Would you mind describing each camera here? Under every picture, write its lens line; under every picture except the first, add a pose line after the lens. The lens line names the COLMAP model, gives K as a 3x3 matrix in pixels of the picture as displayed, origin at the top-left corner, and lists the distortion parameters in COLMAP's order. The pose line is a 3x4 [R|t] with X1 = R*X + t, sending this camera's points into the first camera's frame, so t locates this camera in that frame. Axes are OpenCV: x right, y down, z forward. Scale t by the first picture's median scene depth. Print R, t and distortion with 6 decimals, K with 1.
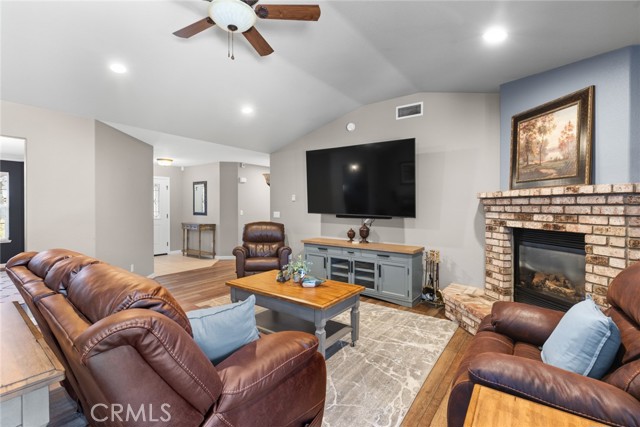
lens RADIAL K [[292.4, 0, 319.1], [0, 292.4, 207.0], [0, 0, 1]] dist [0.002016, 0.000507]
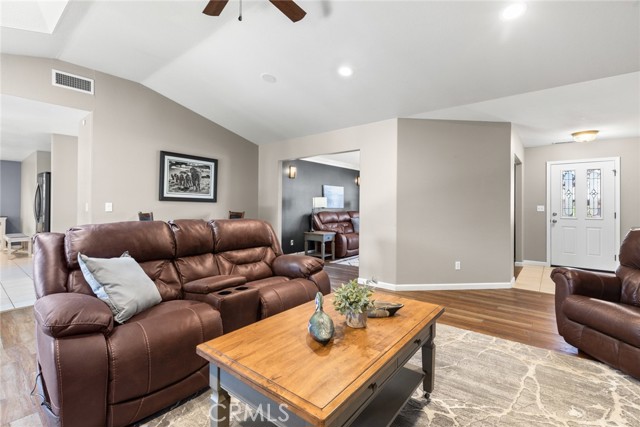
lens RADIAL K [[292.4, 0, 318.9], [0, 292.4, 209.3], [0, 0, 1]] dist [0.002016, 0.000507]
pose [[-0.040524, 0.006519, -0.999157, 0.431058], [-0.008207, 0.999943, 0.006857, 0.050105], [0.999145, 0.008478, -0.040468, 0.942027]]
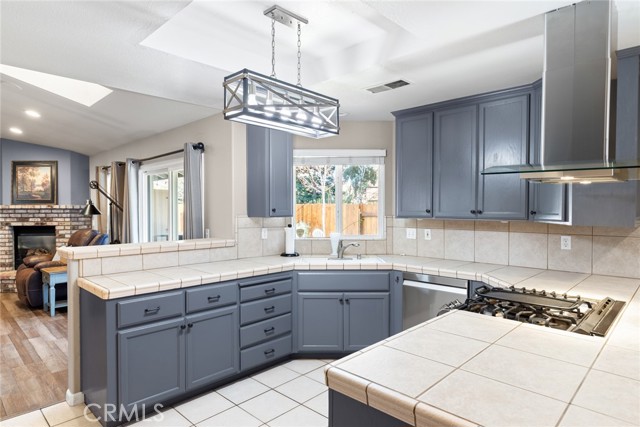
lens RADIAL K [[381.4, 0, 332.5], [0, 381.4, 209.7], [0, 0, 1]] dist [0.004171, -0.004734]
pose [[0.123405, -0.012861, 0.992273, -1.393773], [0.007150, 0.999902, 0.012071, -0.042771], [-0.992331, 0.005605, 0.123485, -1.186956]]
